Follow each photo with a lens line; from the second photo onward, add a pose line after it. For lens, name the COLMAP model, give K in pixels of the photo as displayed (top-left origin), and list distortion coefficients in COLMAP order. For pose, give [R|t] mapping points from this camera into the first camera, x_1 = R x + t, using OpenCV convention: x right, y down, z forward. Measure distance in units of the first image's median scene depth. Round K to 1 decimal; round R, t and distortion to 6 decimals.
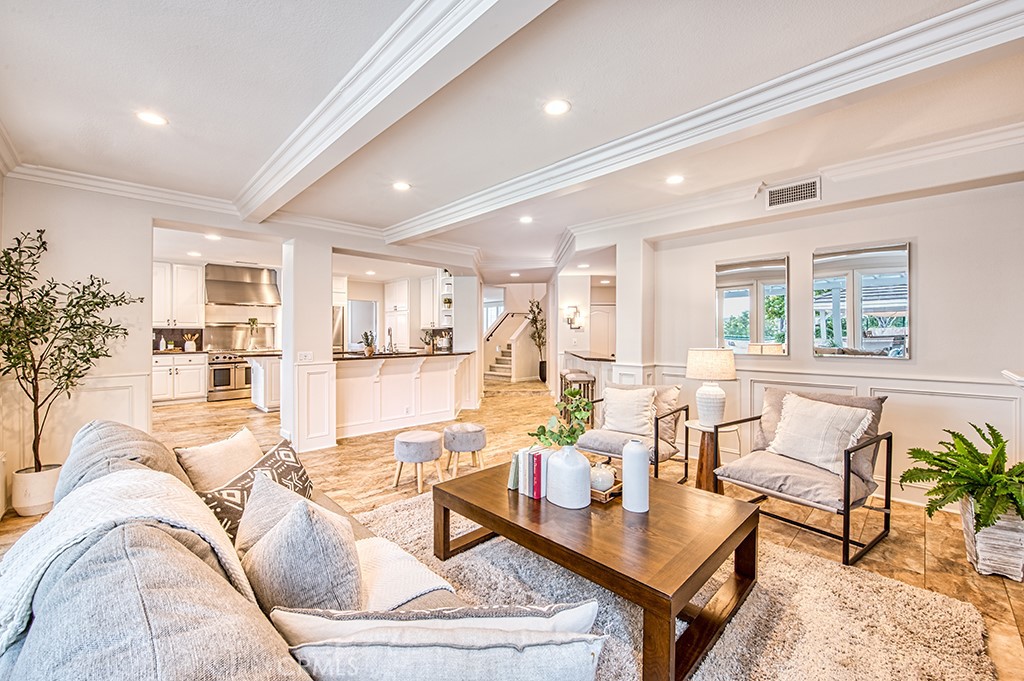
lens RADIAL K [[412.0, 0, 510.2], [0, 412.0, 334.3], [0, 0, 1]] dist [-0.008155, -0.000831]
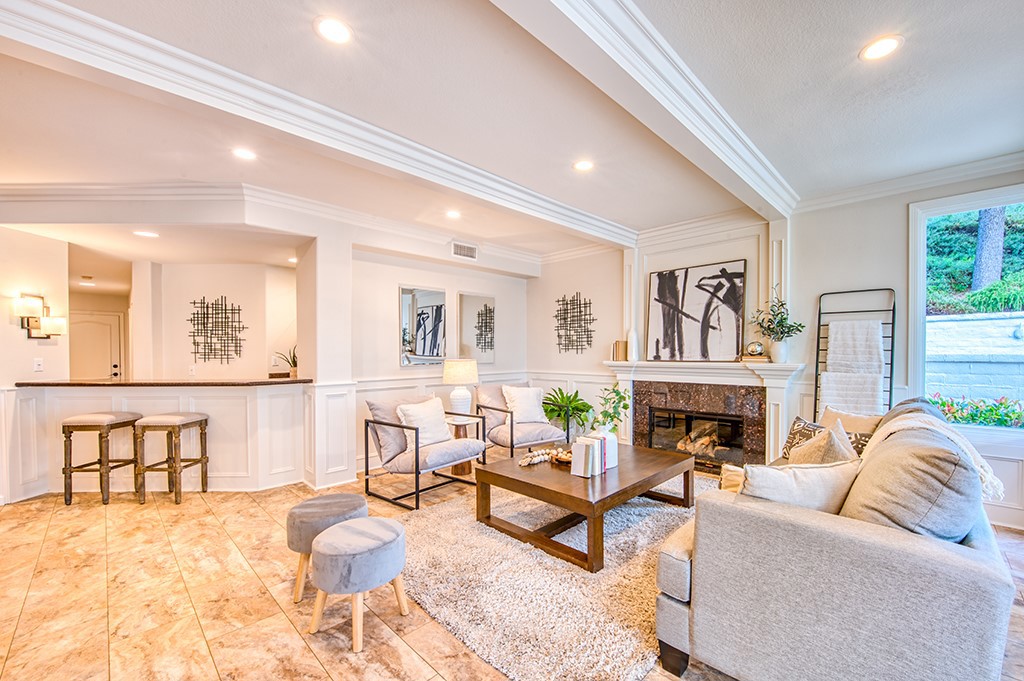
lens RADIAL K [[412.0, 0, 544.6], [0, 412.0, 356.2], [0, 0, 1]] dist [-0.008155, -0.000831]
pose [[-0.048306, -0.014216, 0.998731, -0.787736], [0.004385, 0.999886, 0.014444, 0.008765], [-0.998823, 0.005077, -0.048238, 0.804594]]
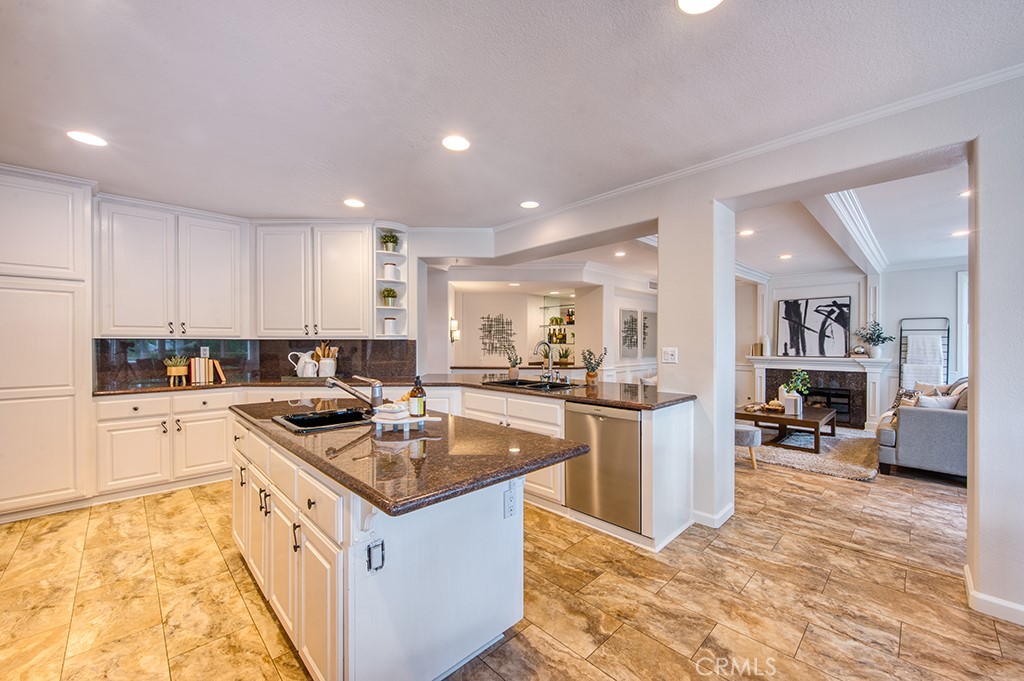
lens RADIAL K [[412.0, 0, 507.7], [0, 412.0, 344.4], [0, 0, 1]] dist [-0.008155, -0.000831]
pose [[-0.001661, -0.007557, 0.999970, -1.582807], [-0.000483, 0.999971, 0.007556, -0.031344], [-0.999999, -0.000471, -0.001665, 1.799723]]
